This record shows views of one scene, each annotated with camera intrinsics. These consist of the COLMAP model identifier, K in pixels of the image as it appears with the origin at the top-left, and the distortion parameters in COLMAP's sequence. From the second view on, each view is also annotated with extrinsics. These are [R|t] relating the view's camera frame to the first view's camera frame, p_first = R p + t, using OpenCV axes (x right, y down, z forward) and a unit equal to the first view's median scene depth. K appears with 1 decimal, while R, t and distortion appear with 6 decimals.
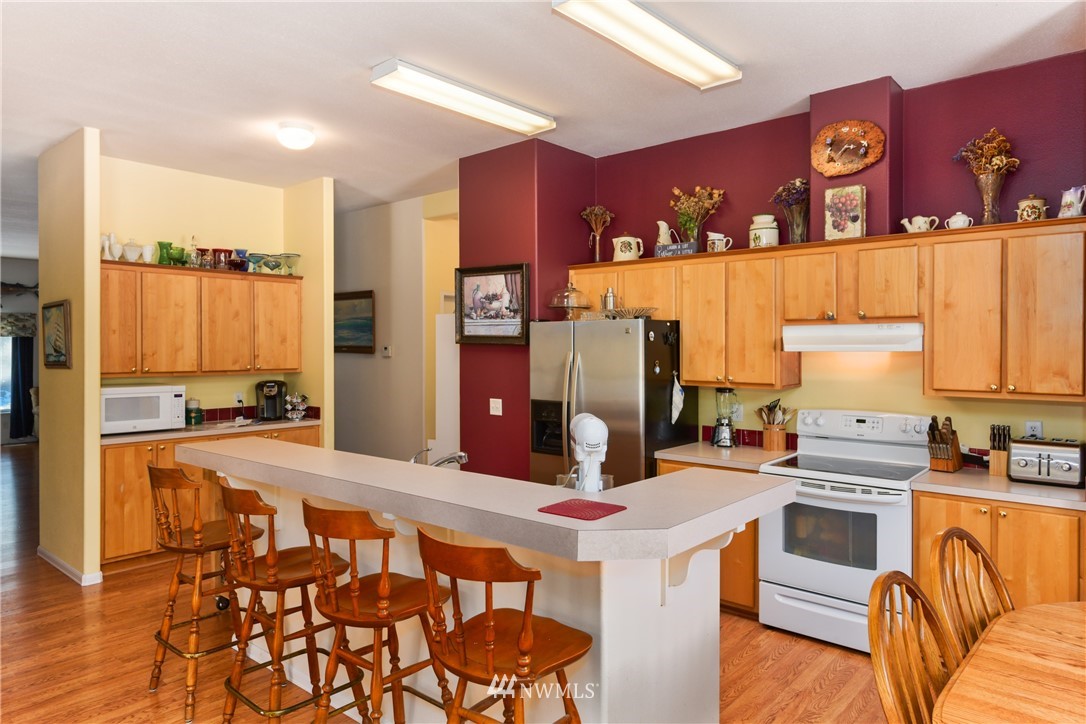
lens RADIAL K [[692.3, 0, 563.4], [0, 692.3, 350.5], [0, 0, 1]] dist [0.009599, -0.008194]
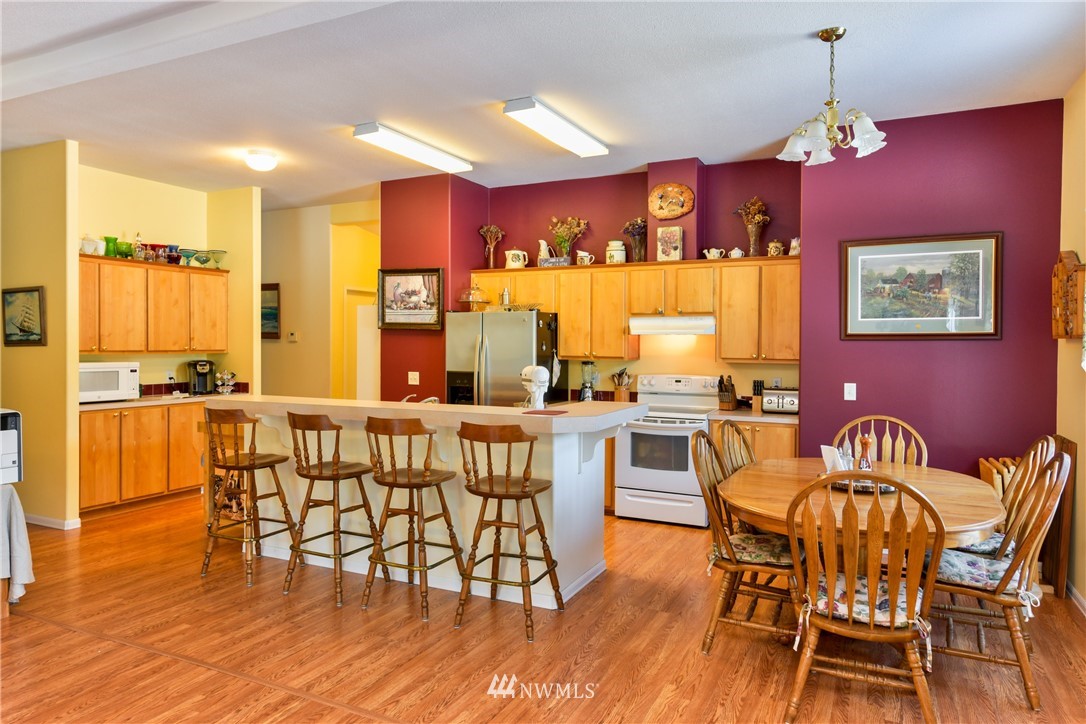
lens RADIAL K [[692.3, 0, 562.1], [0, 692.3, 354.5], [0, 0, 1]] dist [0.009599, -0.008194]
pose [[0.966359, 0.001556, 0.257193, -0.166543], [-0.004336, 0.999938, 0.010243, 0.023533], [-0.257161, -0.011014, 0.966306, -0.322352]]
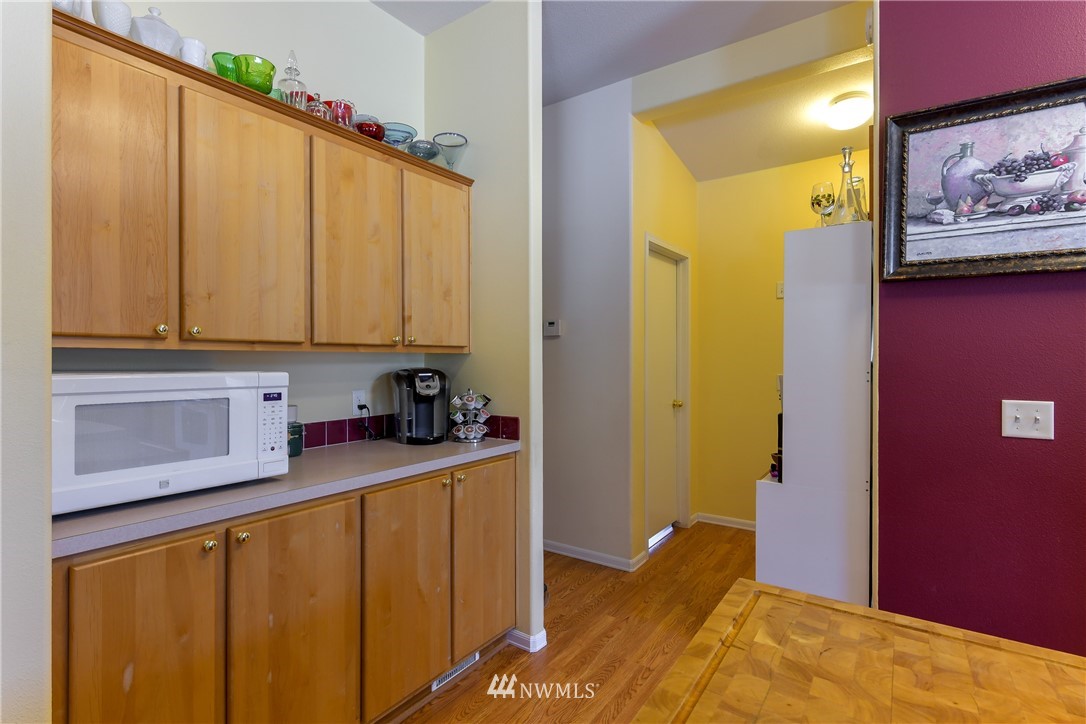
lens RADIAL K [[509.5, 0, 512.4], [0, 509.5, 365.4], [0, 0, 1]] dist [-0.000960, -0.001833]
pose [[0.998049, -0.000720, 0.062434, -0.451260], [0.000413, 0.999988, 0.004933, 0.047362], [-0.062437, -0.004898, 0.998037, 0.721642]]
